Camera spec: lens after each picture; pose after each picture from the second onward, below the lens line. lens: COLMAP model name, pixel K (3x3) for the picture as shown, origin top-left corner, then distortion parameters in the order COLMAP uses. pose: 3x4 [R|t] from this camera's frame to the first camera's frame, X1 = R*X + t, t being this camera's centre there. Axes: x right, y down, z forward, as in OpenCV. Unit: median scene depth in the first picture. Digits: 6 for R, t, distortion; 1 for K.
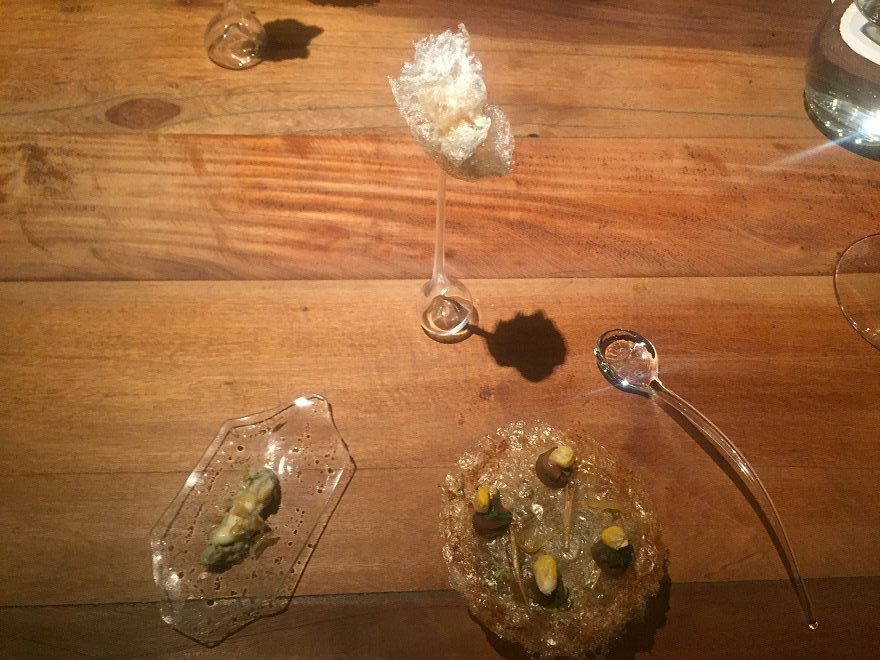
lens RADIAL K [[728.5, 0, 443.6], [0, 728.5, 332.0], [0, 0, 1]] dist [0.054509, -0.089880]
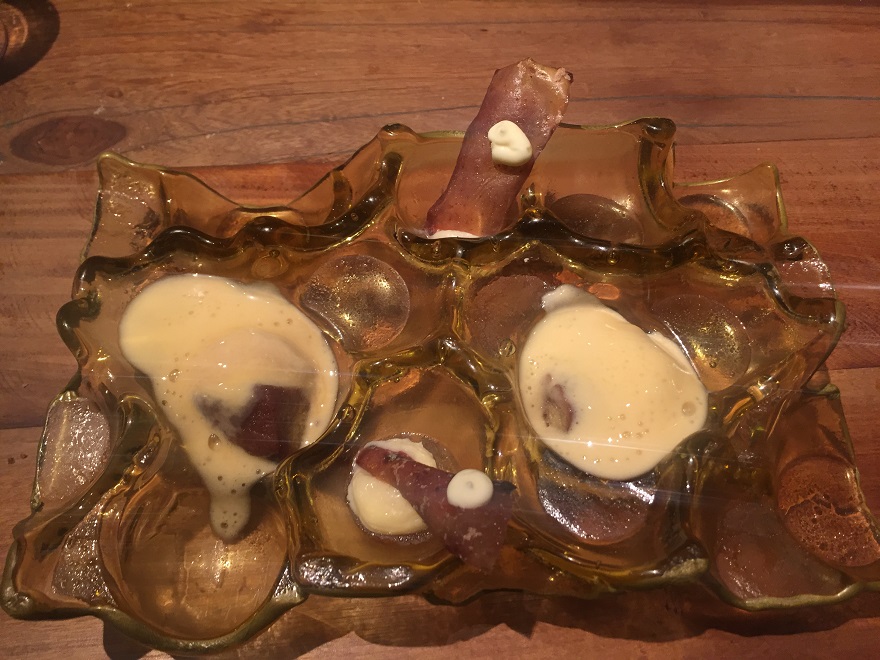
lens RADIAL K [[728.5, 0, 448.9], [0, 728.5, 332.8], [0, 0, 1]] dist [0.054509, -0.089880]
pose [[0.998281, -0.054778, 0.020856, -0.099230], [0.054671, 0.998488, 0.005663, -0.114778], [-0.021135, -0.004513, 0.999766, 0.350224]]
